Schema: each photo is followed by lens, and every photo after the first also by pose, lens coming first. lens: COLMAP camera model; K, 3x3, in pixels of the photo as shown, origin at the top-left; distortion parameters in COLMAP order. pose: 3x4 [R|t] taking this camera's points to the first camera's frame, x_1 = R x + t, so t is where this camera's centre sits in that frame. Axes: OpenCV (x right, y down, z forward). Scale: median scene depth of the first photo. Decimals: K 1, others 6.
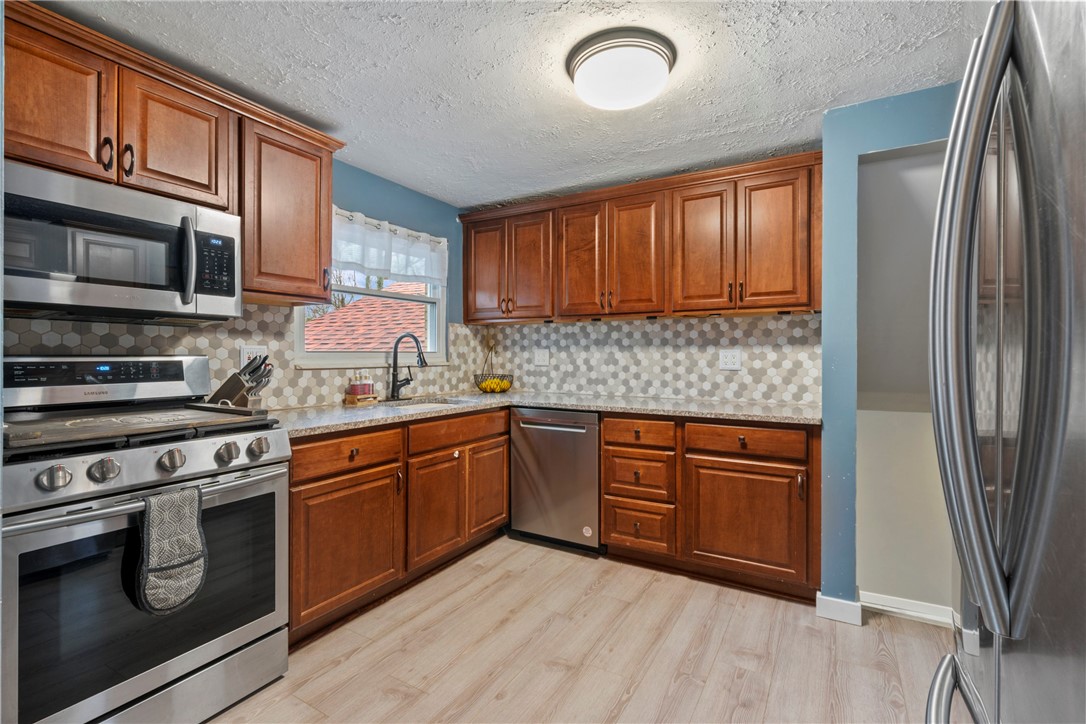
lens RADIAL K [[492.9, 0, 541.0], [0, 492.9, 357.2], [0, 0, 1]] dist [-0.010604, 0.003919]
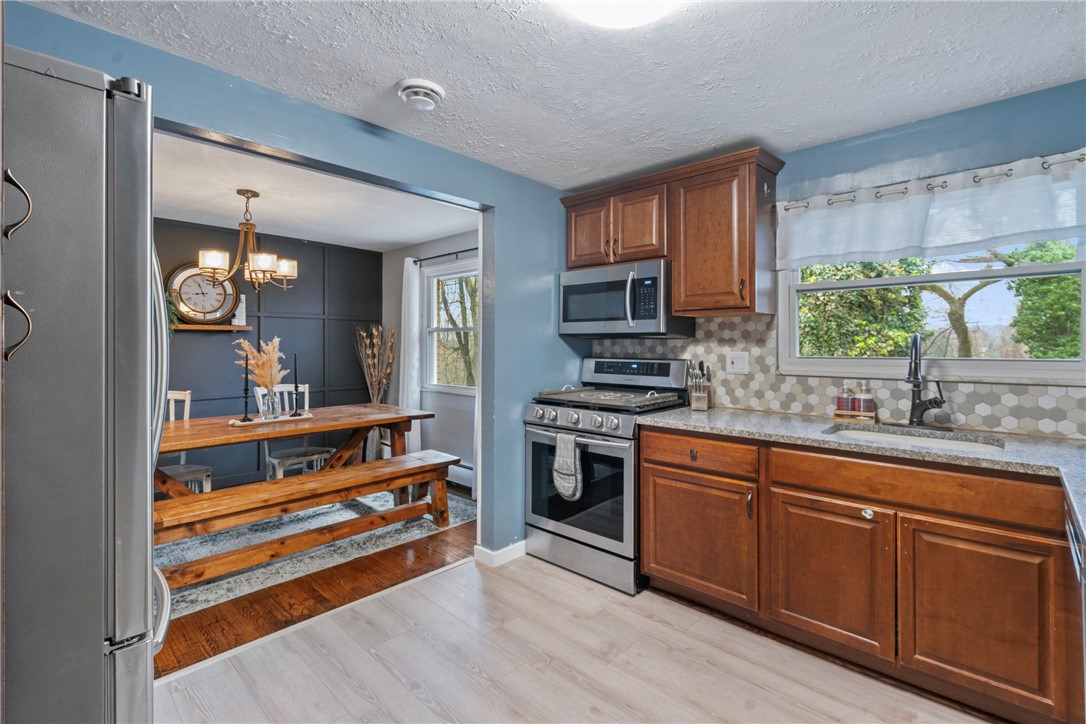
lens RADIAL K [[492.9, 0, 545.1], [0, 492.9, 344.8], [0, 0, 1]] dist [-0.010604, 0.003919]
pose [[-0.217457, -0.002428, -0.976067, 0.599322], [-0.004995, 0.999987, -0.001375, -0.033062], [0.976057, 0.004577, -0.217466, 0.731320]]
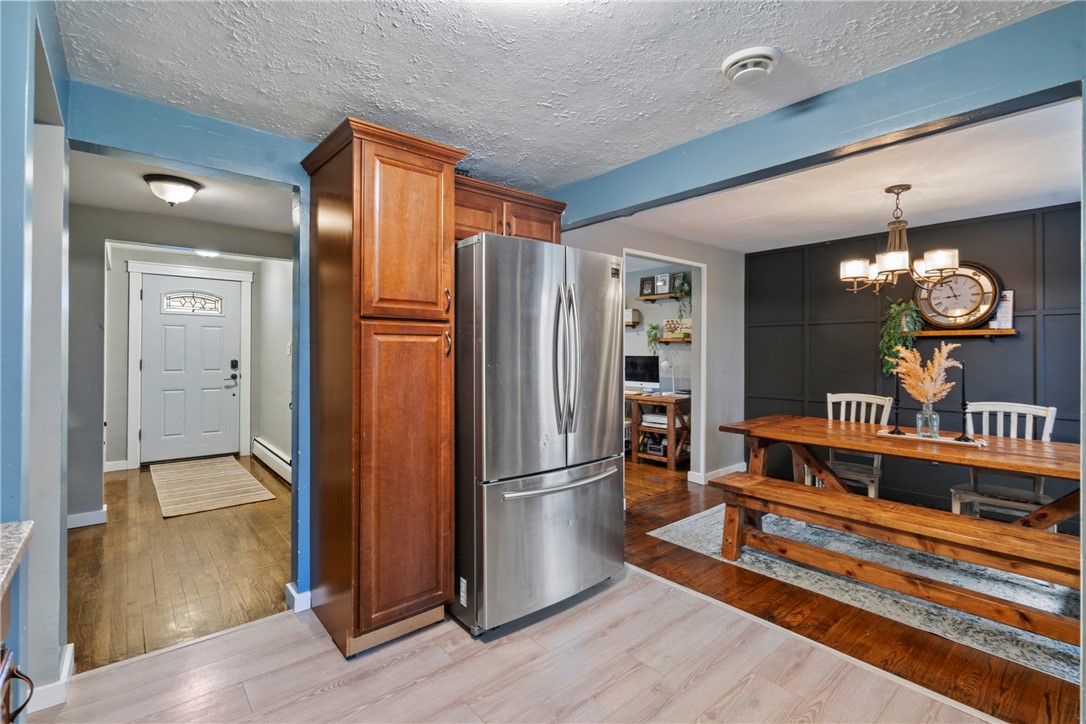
lens RADIAL K [[492.9, 0, 540.9], [0, 492.9, 350.3], [0, 0, 1]] dist [-0.010604, 0.003919]
pose [[-0.944719, -0.004692, 0.327849, -0.039598], [-0.003274, 0.999983, 0.004875, -0.037499], [-0.327866, 0.003532, -0.944718, 1.092270]]
